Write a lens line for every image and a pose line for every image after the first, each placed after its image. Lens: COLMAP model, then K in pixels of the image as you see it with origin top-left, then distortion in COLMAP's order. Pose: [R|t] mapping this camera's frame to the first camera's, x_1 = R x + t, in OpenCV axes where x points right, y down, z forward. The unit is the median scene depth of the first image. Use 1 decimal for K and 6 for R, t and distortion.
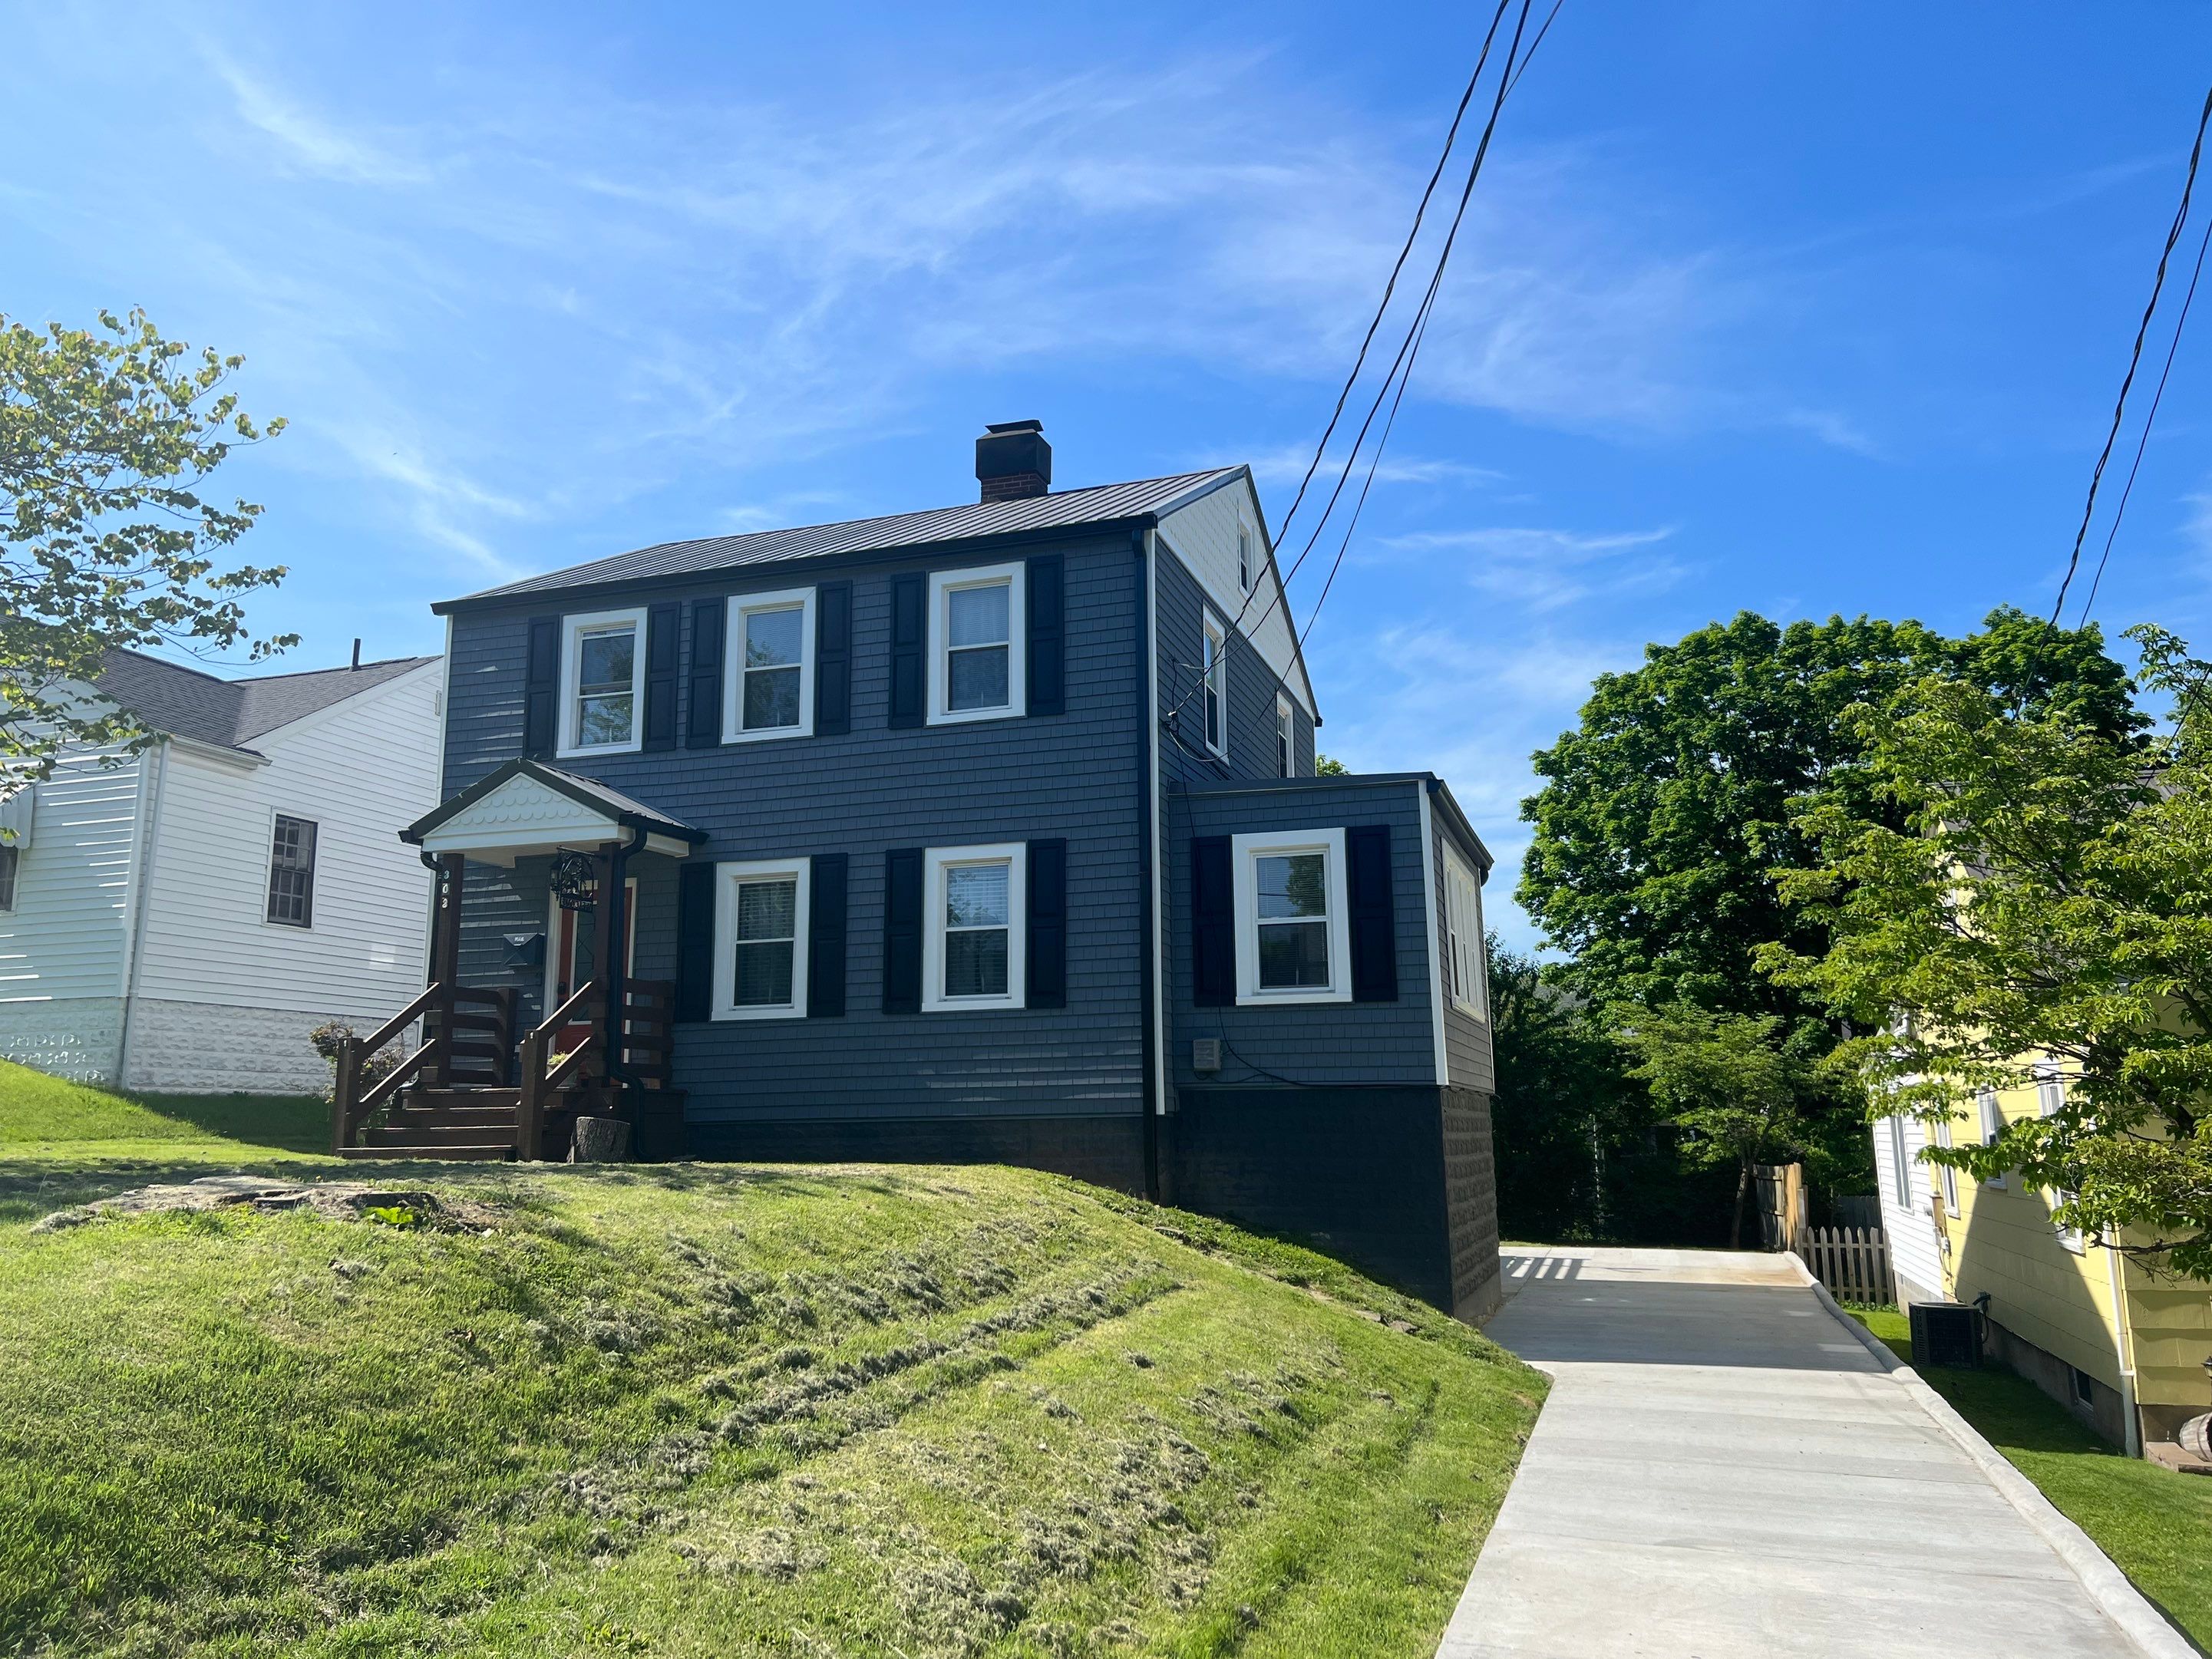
lens RADIAL K [[1660.2, 0, 1106.0], [0, 1660.2, 829.5], [0, 0, 1]] dist [0.170038, -0.240921]
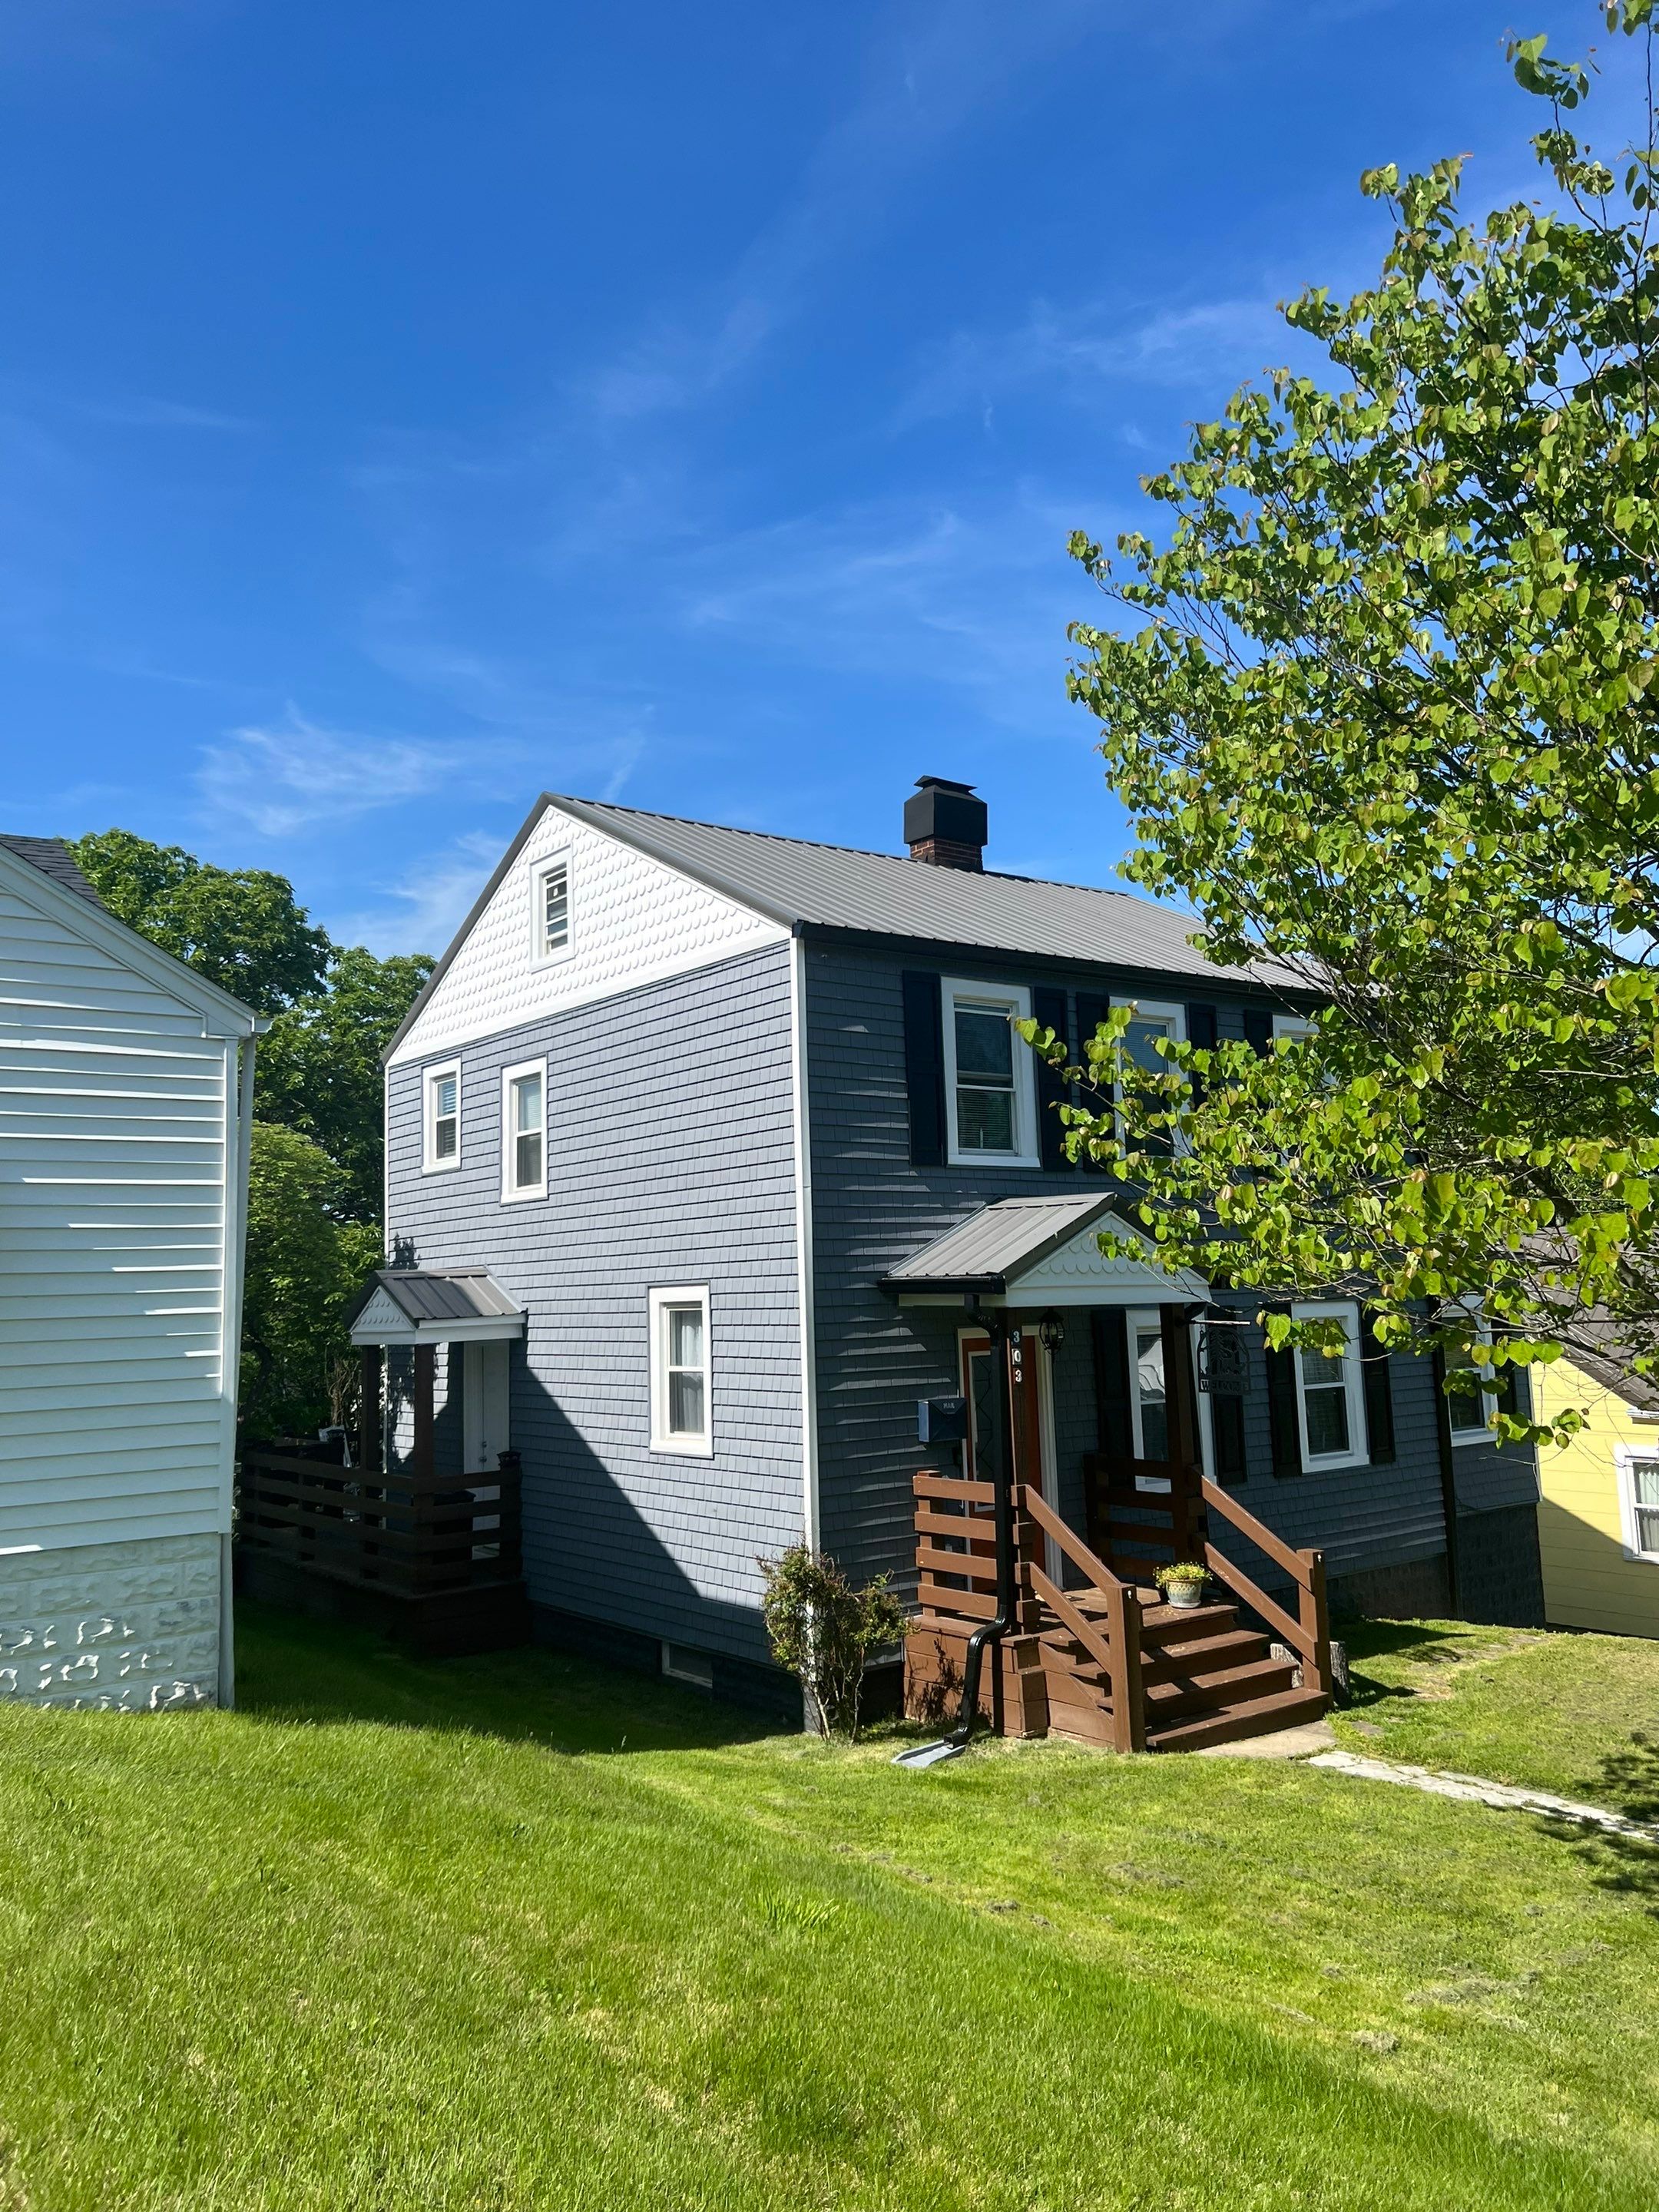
lens RADIAL K [[1660.4, 0, 829.5], [0, 1660.4, 1106.0], [0, 0, 1]] dist [0.170038, -0.240921]
pose [[0.559414, 0.083105, 0.824712, -0.931788], [-0.123795, 0.992179, -0.016009, -0.046474], [-0.819592, -0.093139, 0.565327, 0.576640]]
